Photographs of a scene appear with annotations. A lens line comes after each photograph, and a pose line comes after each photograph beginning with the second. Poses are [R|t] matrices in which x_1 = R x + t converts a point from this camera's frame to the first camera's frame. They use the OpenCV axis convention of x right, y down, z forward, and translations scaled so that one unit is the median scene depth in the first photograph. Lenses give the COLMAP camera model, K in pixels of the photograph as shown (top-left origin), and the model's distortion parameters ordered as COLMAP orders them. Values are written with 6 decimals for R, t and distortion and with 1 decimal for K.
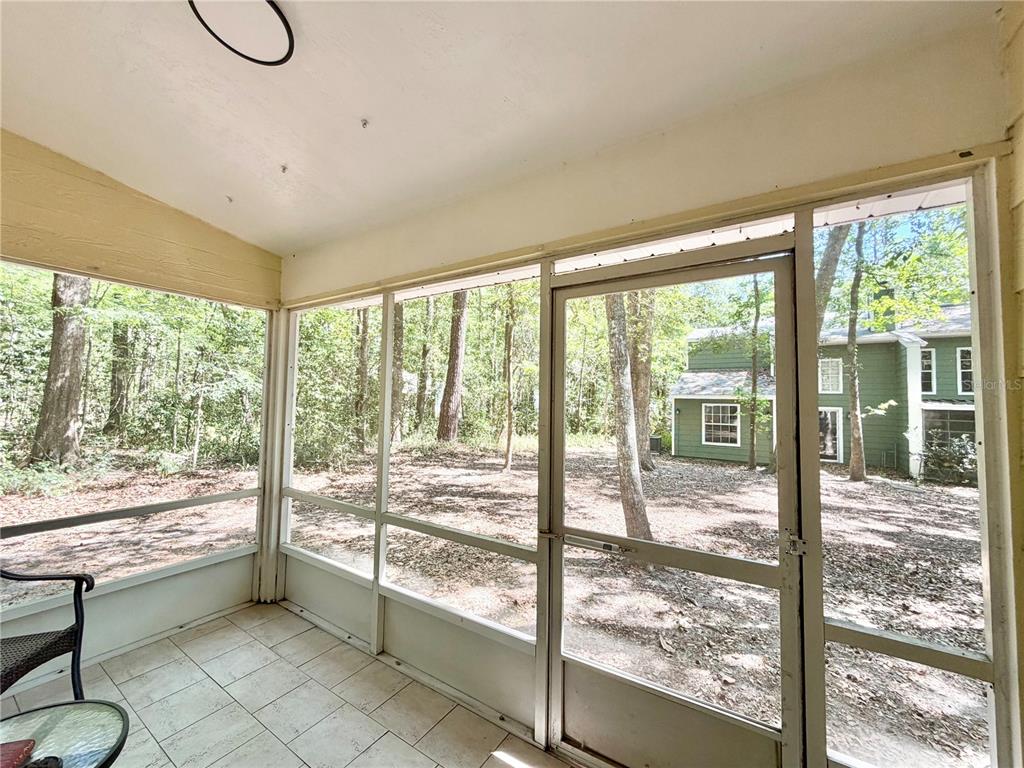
lens RADIAL K [[410.2, 0, 508.0], [0, 410.2, 383.4], [0, 0, 1]] dist [-0.000616, 0.000085]
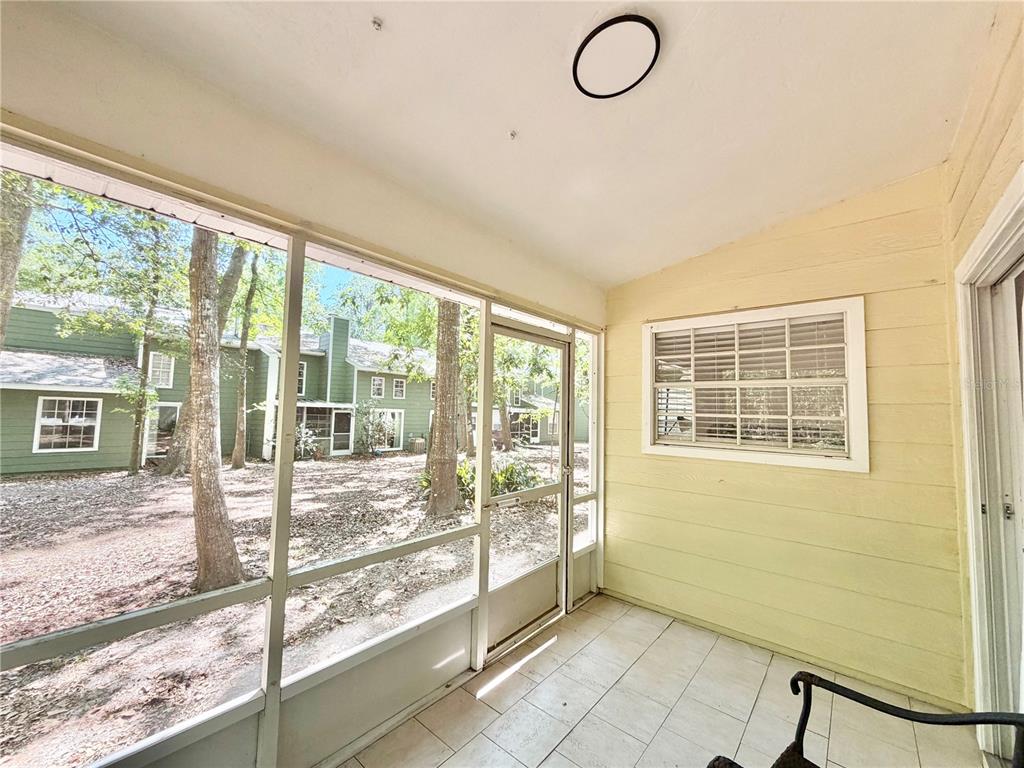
lens RADIAL K [[410.2, 0, 508.0], [0, 410.2, 383.4], [0, 0, 1]] dist [-0.000616, 0.000085]
pose [[0.122405, 0.055339, 0.990936, -0.551207], [-0.069060, 0.996499, -0.047119, 0.011176], [-0.990075, -0.062666, 0.125798, 0.352182]]
